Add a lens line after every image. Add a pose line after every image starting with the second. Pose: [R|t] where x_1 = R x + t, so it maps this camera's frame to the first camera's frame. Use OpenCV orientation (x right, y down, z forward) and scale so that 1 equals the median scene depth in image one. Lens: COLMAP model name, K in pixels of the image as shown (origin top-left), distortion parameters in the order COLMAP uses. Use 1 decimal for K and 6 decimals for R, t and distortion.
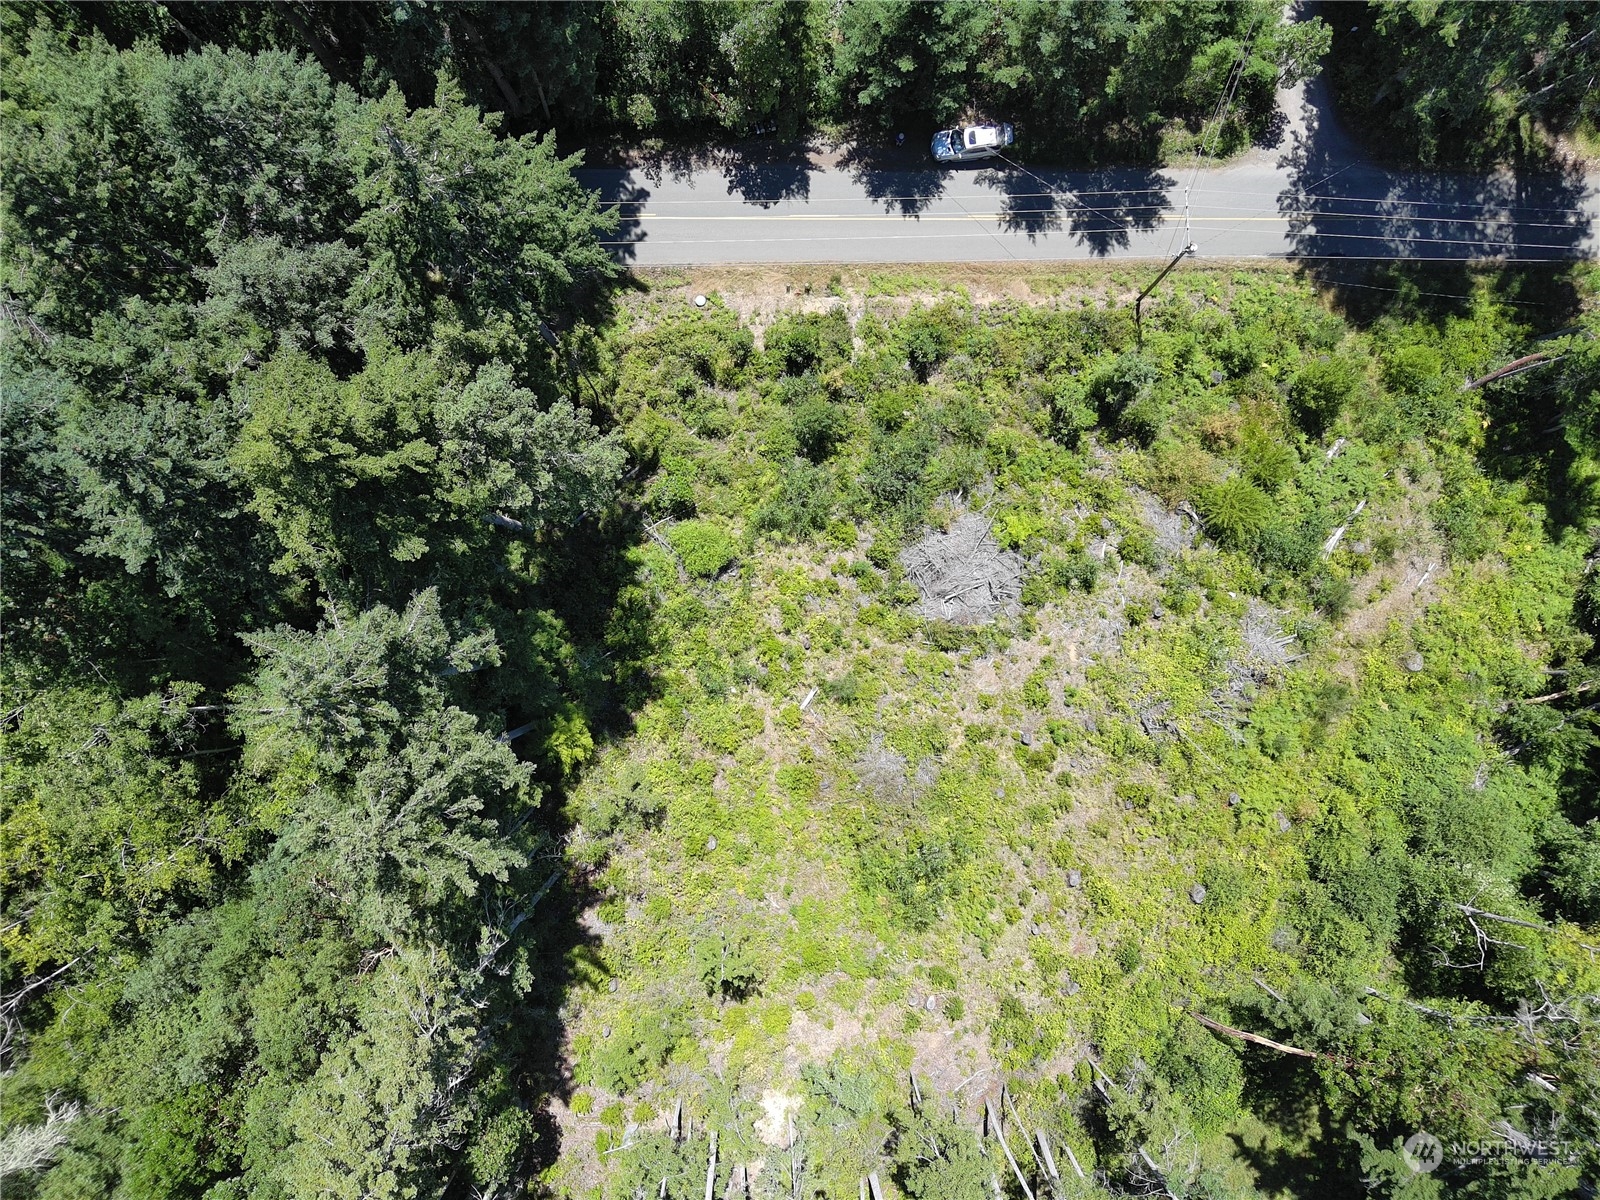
lens RADIAL K [[1086.1, 0, 789.9], [0, 1086.1, 604.0], [0, 0, 1]] dist [0.034946, -0.024655]
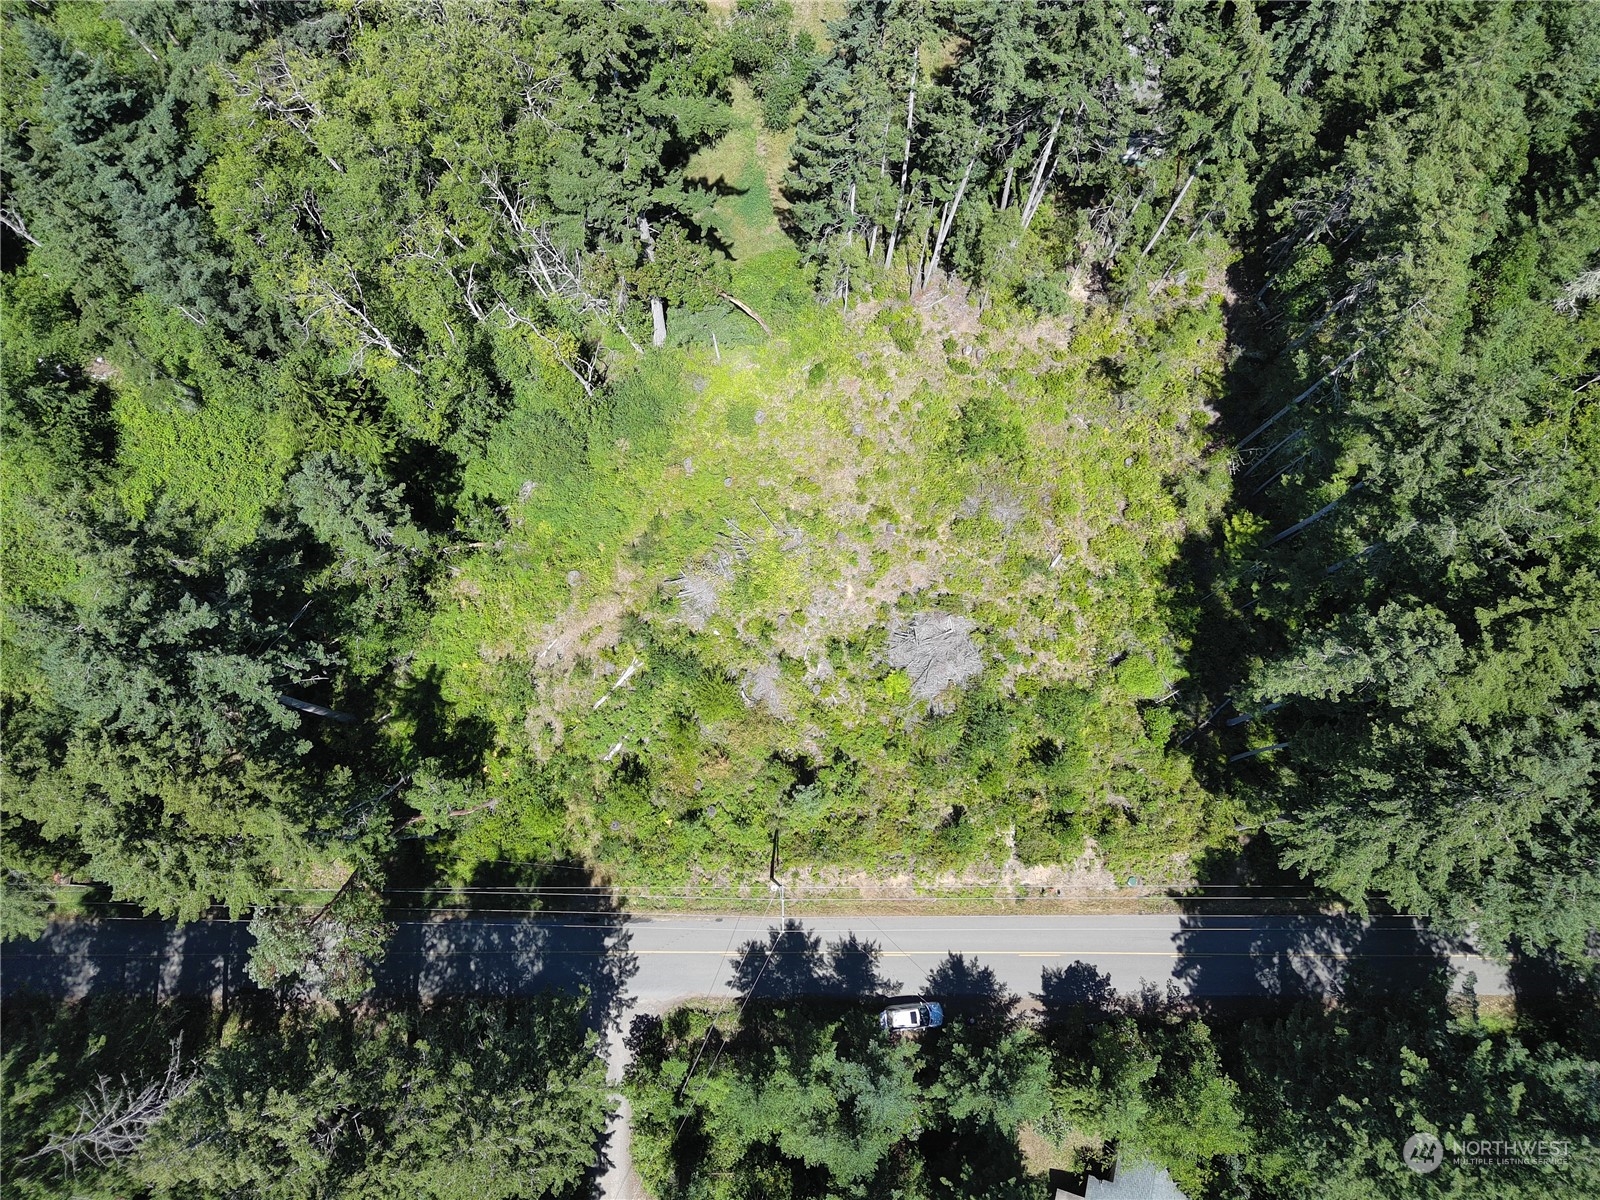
lens RADIAL K [[1086.1, 0, 802.5], [0, 1086.1, 591.0], [0, 0, 1]] dist [0.034946, -0.024655]
pose [[-0.995974, -0.051620, -0.073294, 0.409773], [0.032252, -0.969162, 0.244306, -0.277583], [-0.083645, 0.240958, 0.966924, -0.268204]]
